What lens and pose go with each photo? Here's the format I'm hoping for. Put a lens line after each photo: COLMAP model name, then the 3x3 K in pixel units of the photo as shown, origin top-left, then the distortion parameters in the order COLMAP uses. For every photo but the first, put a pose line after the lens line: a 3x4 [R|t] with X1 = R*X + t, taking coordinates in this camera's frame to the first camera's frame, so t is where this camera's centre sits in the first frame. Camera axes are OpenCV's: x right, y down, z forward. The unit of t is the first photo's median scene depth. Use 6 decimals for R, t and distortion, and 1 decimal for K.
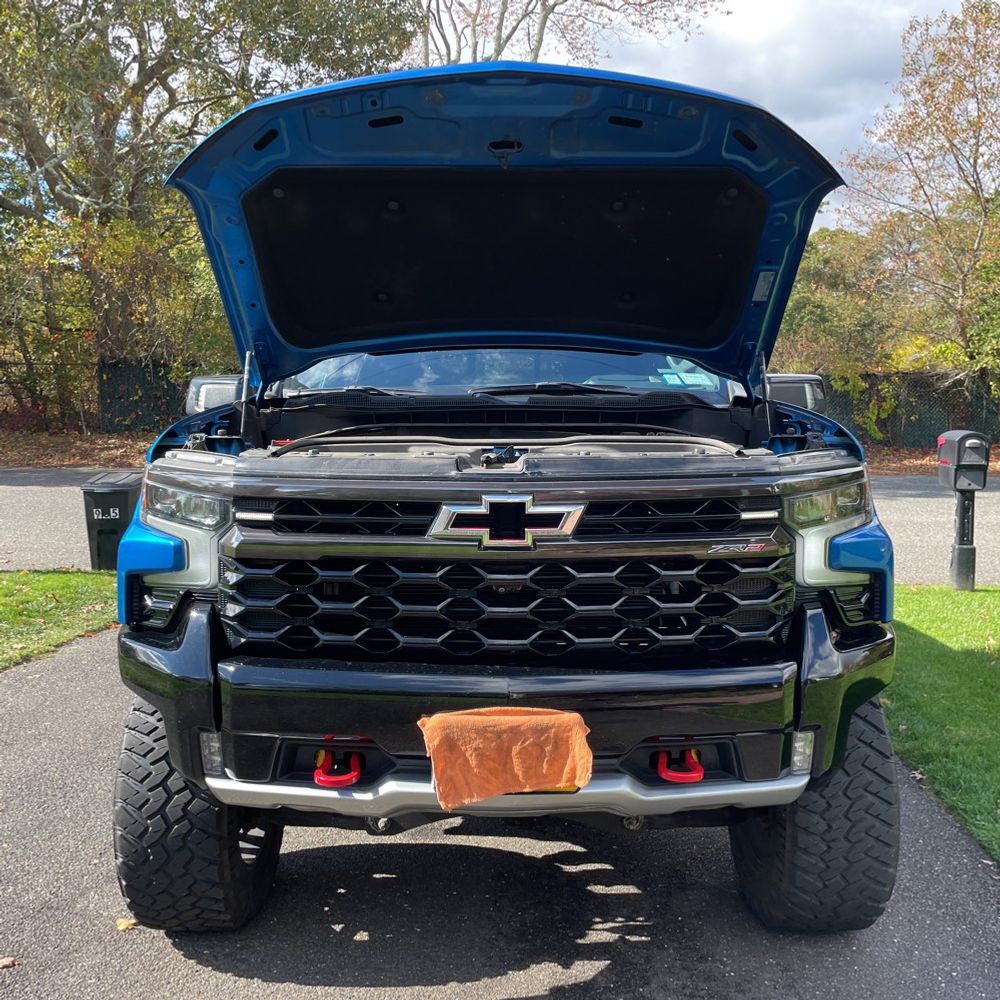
lens RADIAL K [[1004.5, 0, 505.8], [0, 1004.5, 502.1], [0, 0, 1]] dist [0.107645, -0.141217]
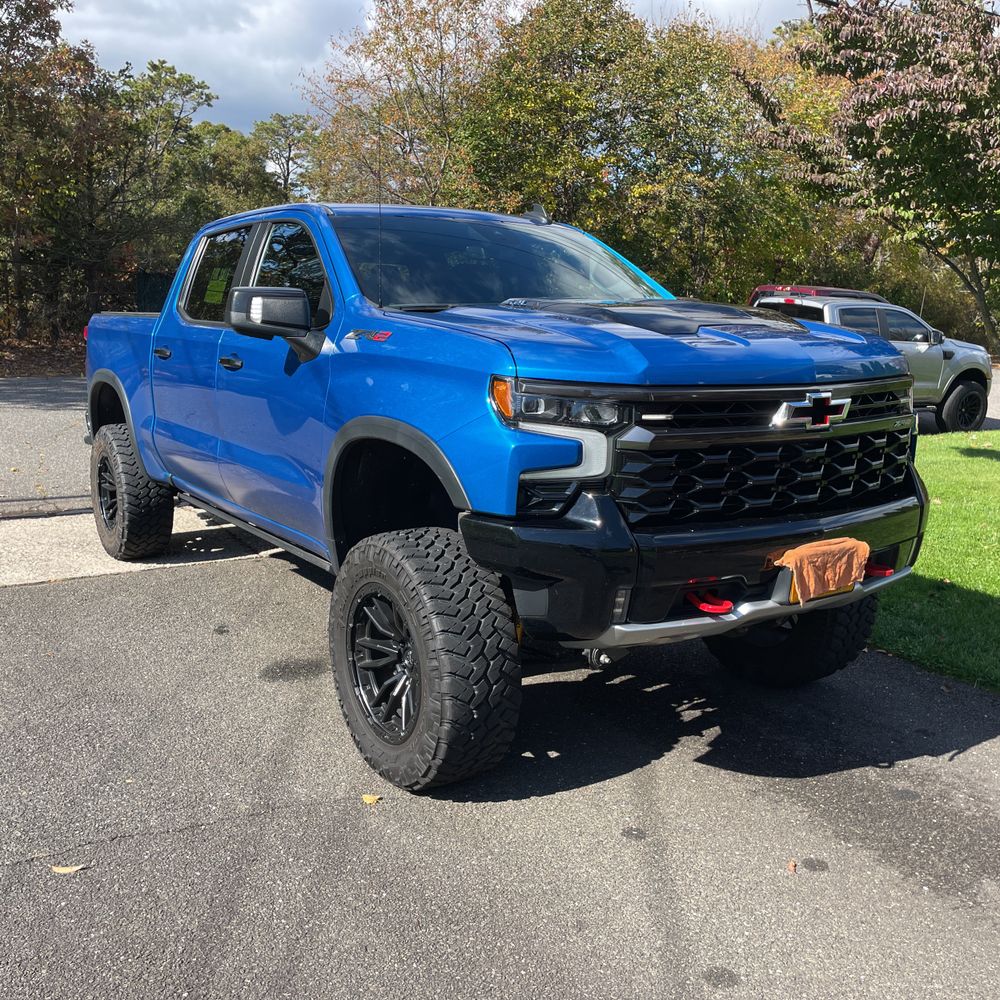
lens RADIAL K [[1007.4, 0, 498.1], [0, 1007.4, 496.7], [0, 0, 1]] dist [0.101565, -0.135186]
pose [[0.835057, -0.089336, 0.542862, -1.026105], [0.038984, 0.993856, 0.103588, -0.023995], [-0.548781, -0.065339, 0.833409, 0.040051]]
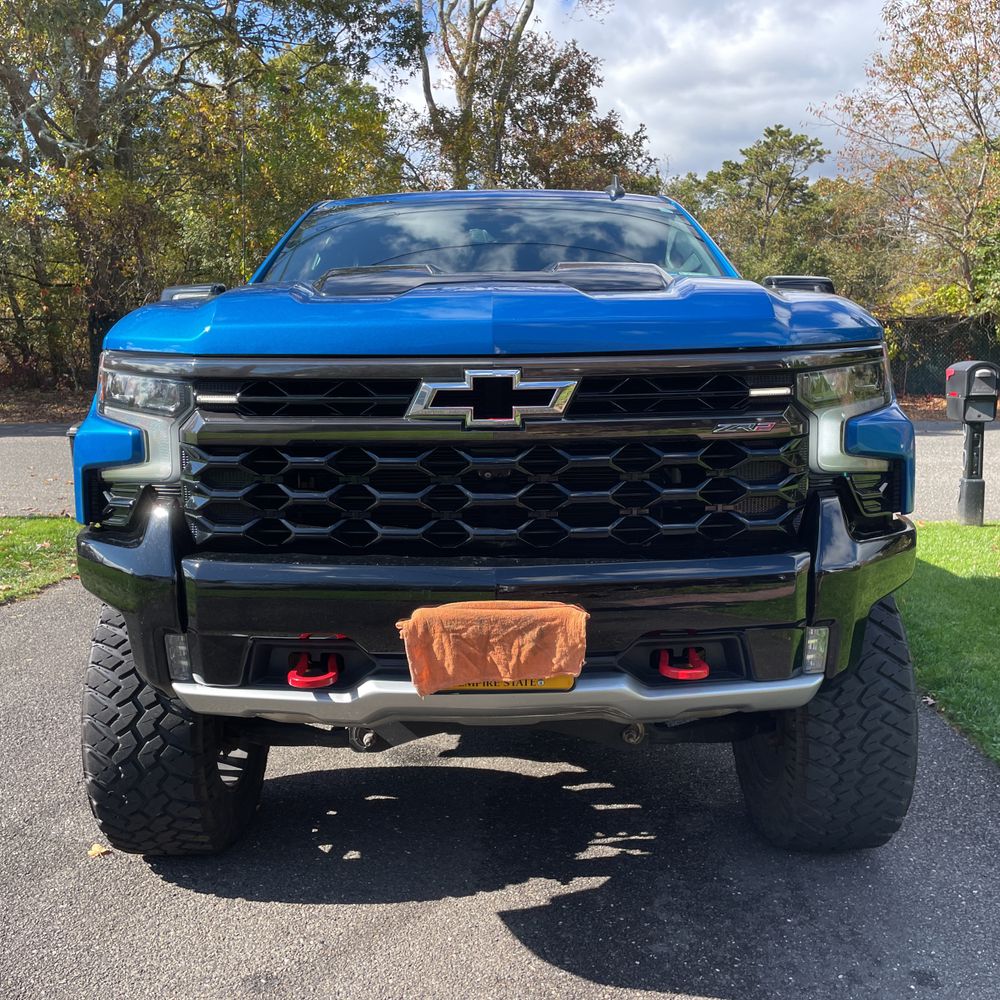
lens RADIAL K [[1007.4, 0, 498.1], [0, 1007.4, 496.7], [0, 0, 1]] dist [0.101565, -0.135186]
pose [[0.999913, -0.011300, -0.006811, 0.010084], [0.011525, 0.999358, 0.033926, 0.068120], [0.006424, -0.034002, 0.999401, 0.073812]]
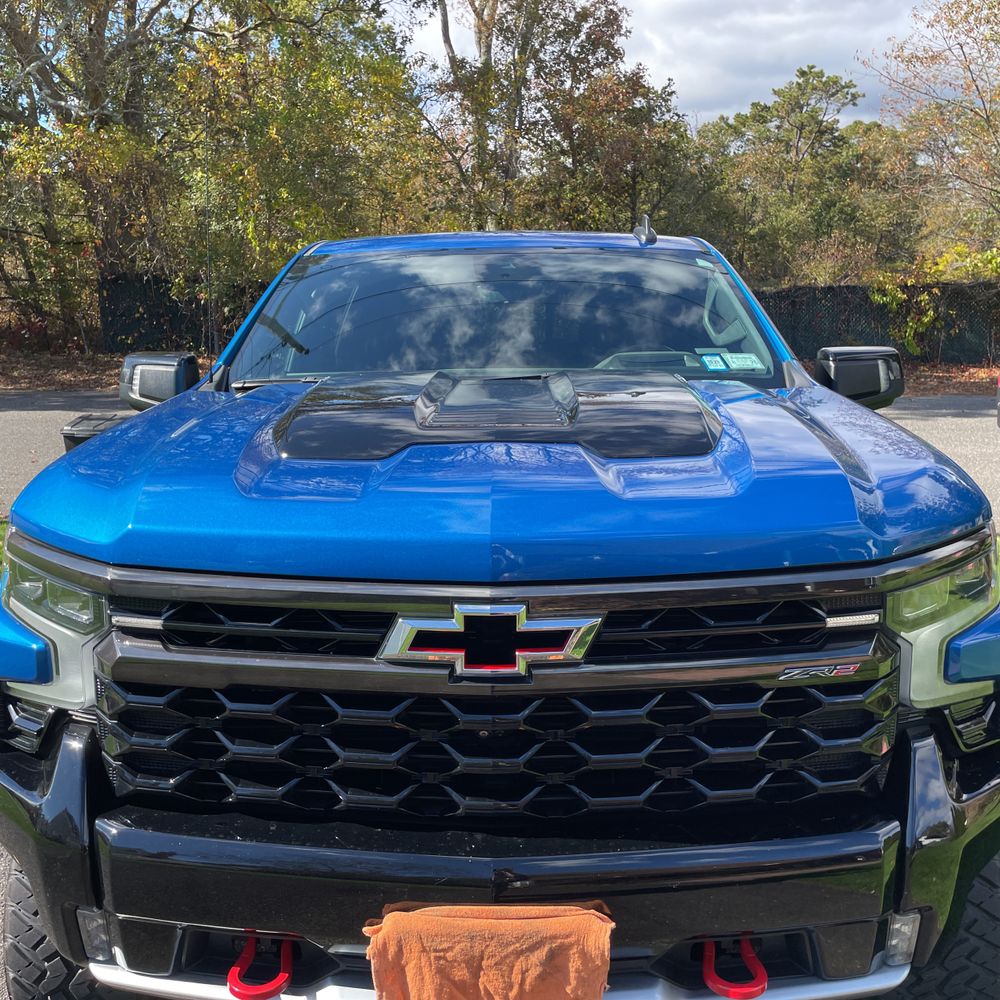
lens RADIAL K [[1007.4, 0, 498.1], [0, 1007.4, 496.7], [0, 0, 1]] dist [0.101565, -0.135186]
pose [[0.999663, -0.001403, -0.025918, 0.022030], [0.003646, 0.996226, 0.086720, -0.124344], [0.025699, -0.086785, 0.995896, 0.275905]]
